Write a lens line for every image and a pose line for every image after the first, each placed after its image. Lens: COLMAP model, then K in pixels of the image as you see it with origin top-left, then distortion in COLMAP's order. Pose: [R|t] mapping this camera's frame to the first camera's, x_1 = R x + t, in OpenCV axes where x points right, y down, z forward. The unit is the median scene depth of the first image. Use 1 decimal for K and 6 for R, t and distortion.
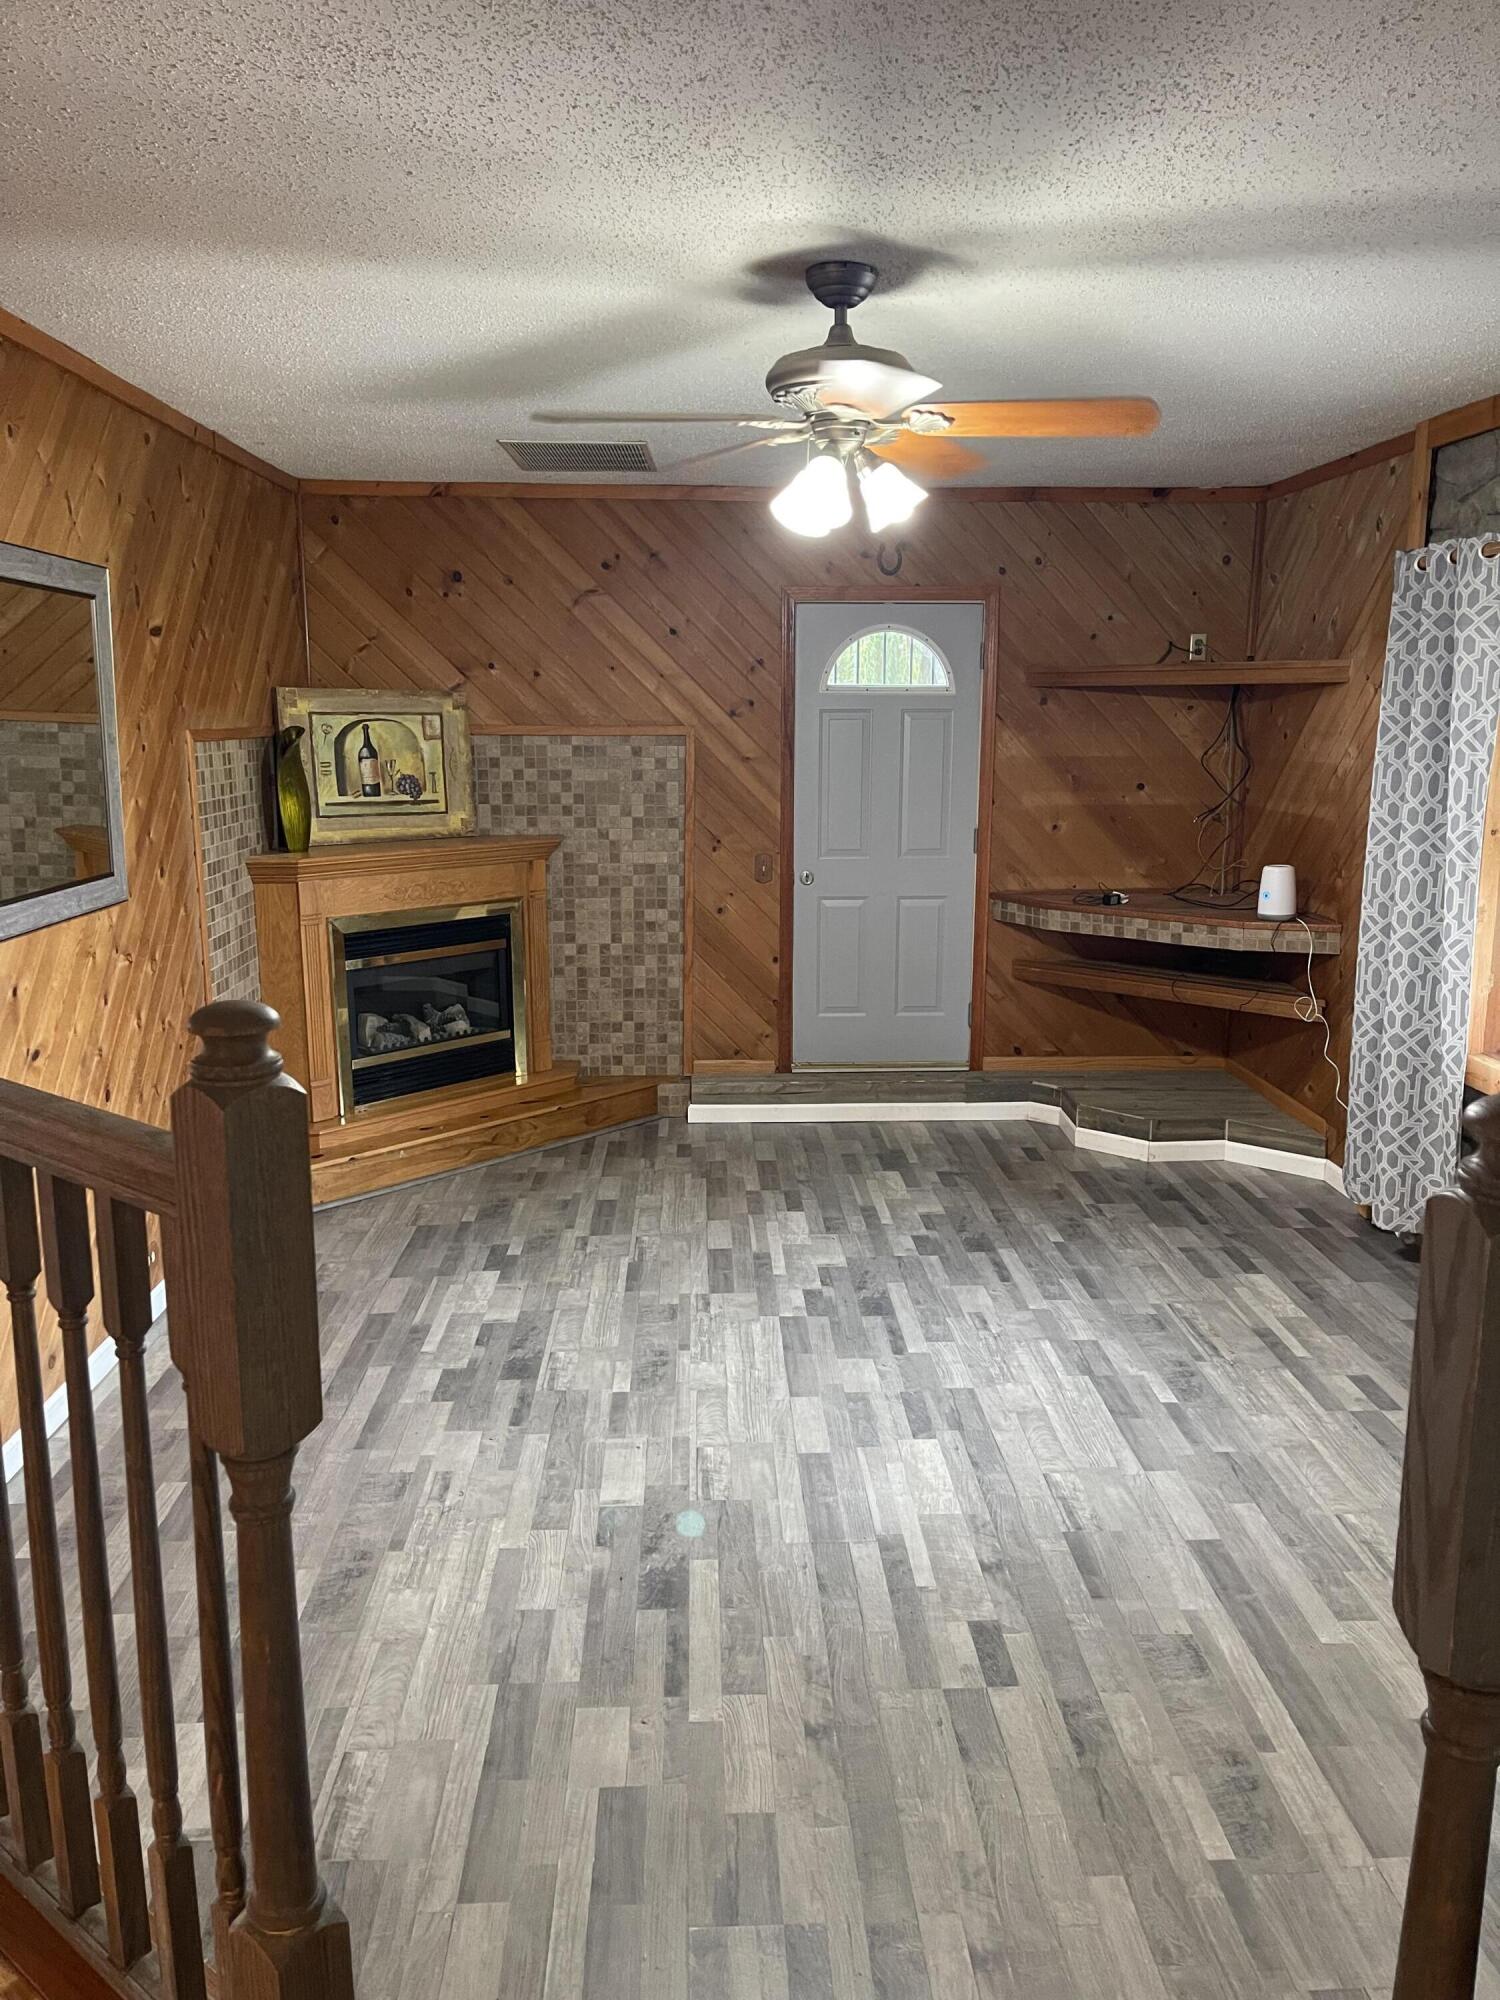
lens RADIAL K [[1505.6, 0, 756.2], [0, 1505.6, 1012.1], [0, 0, 1]] dist [0.074420, -0.105083]
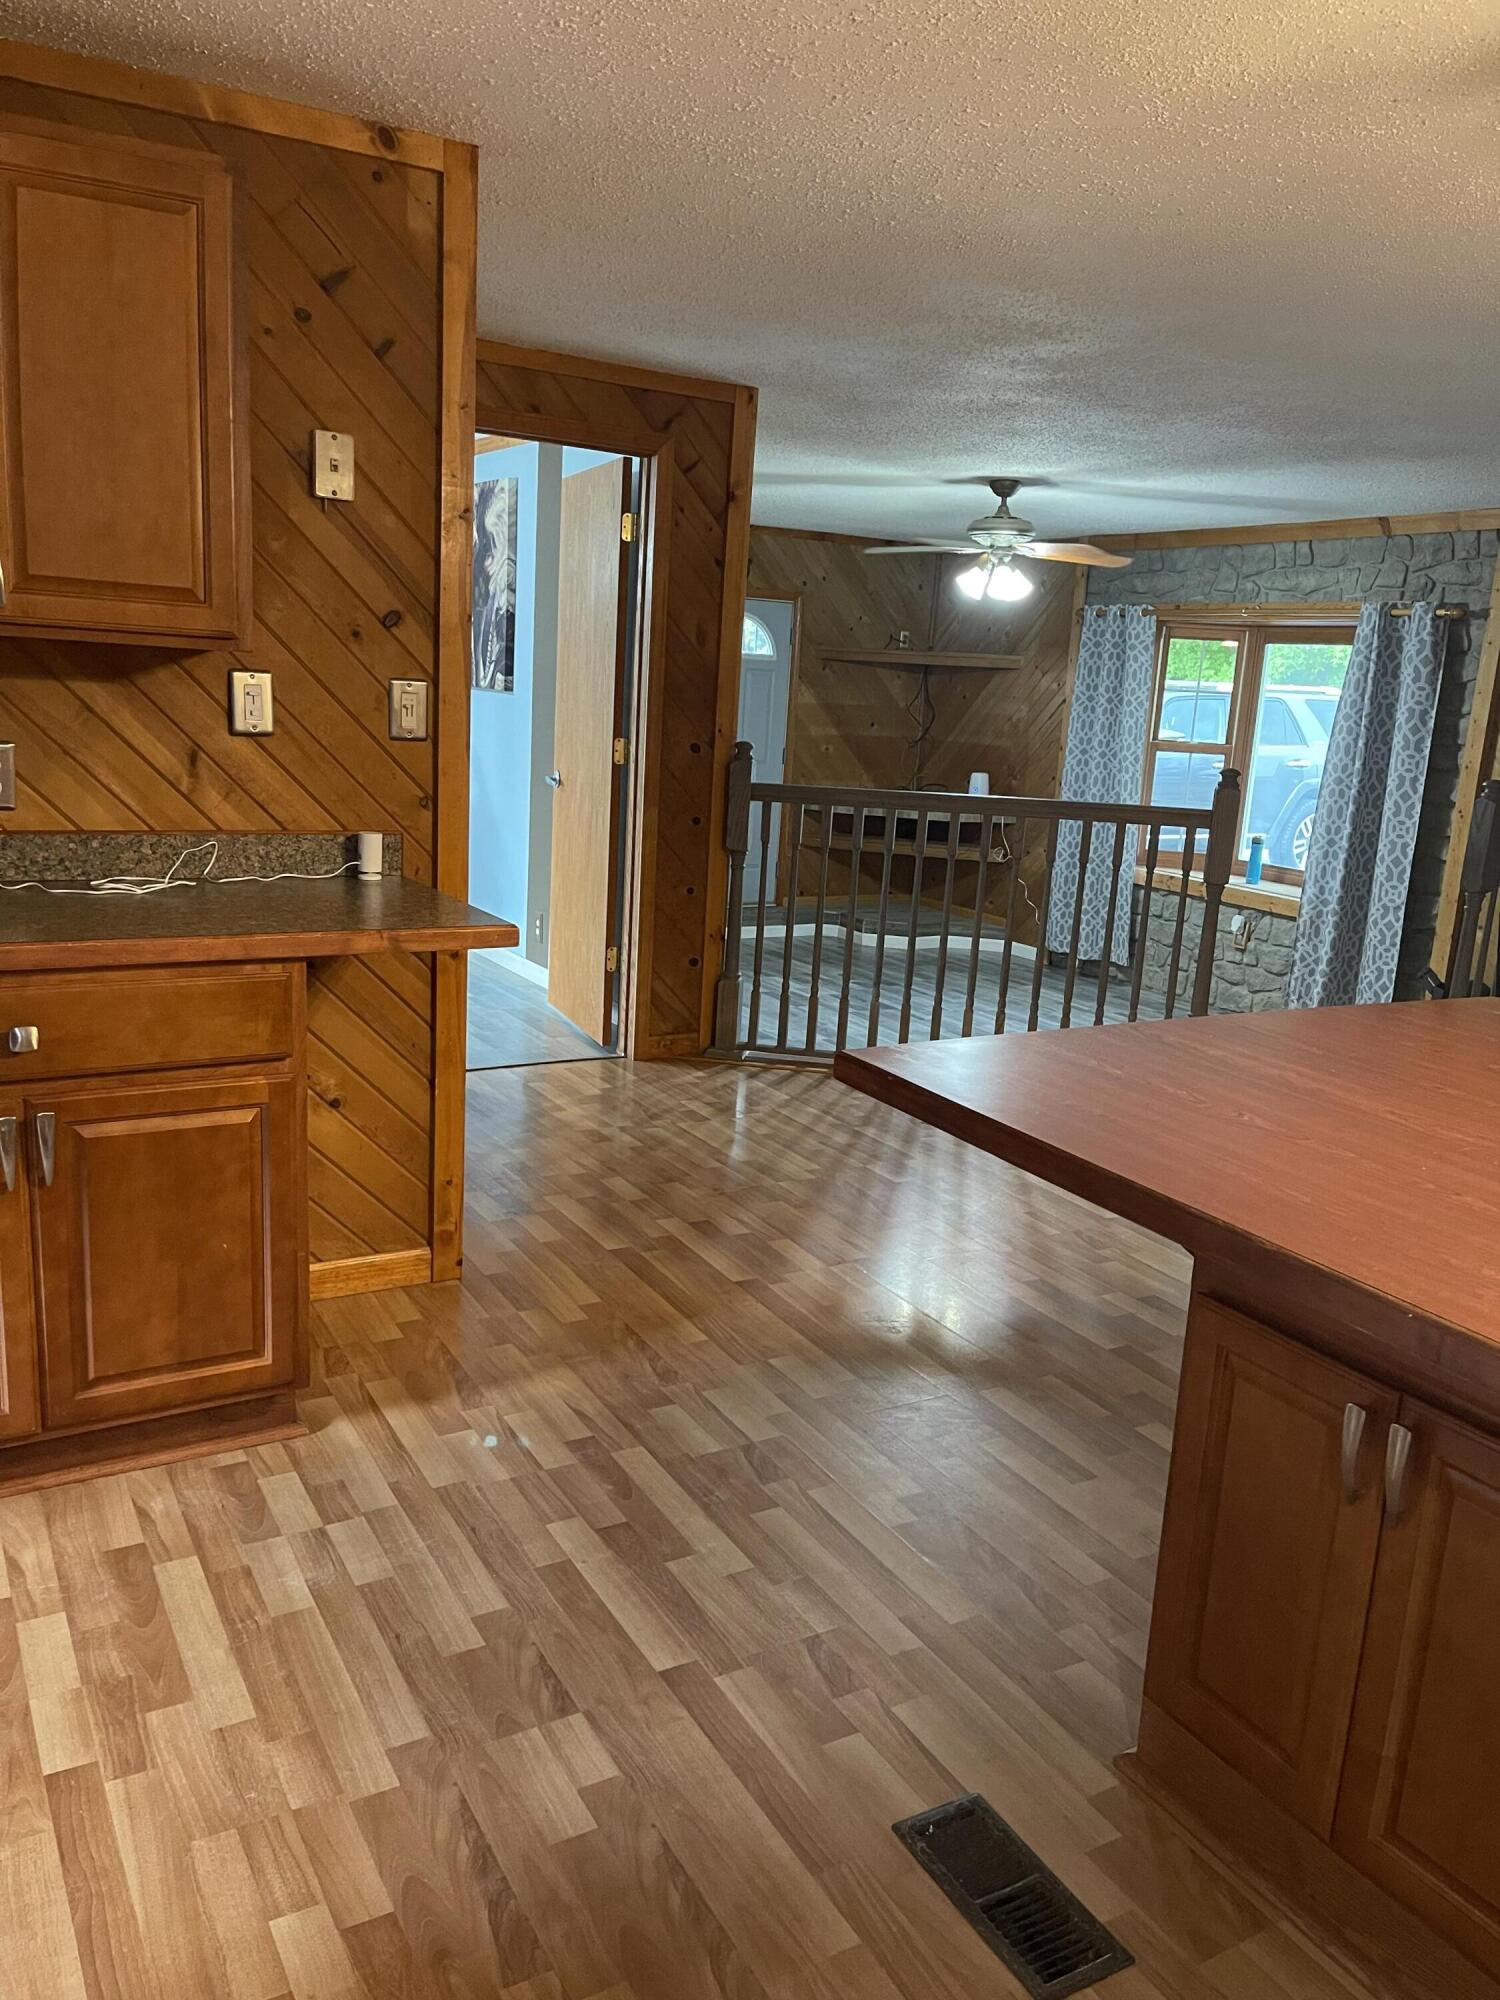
lens RADIAL K [[1505.6, 0, 756.2], [0, 1505.6, 1012.1], [0, 0, 1]] dist [0.074420, -0.105083]
pose [[0.878985, -0.057127, 0.473415, -0.739114], [0.038517, 0.998060, 0.048923, 0.085063], [-0.475291, -0.024768, 0.879480, -0.421334]]
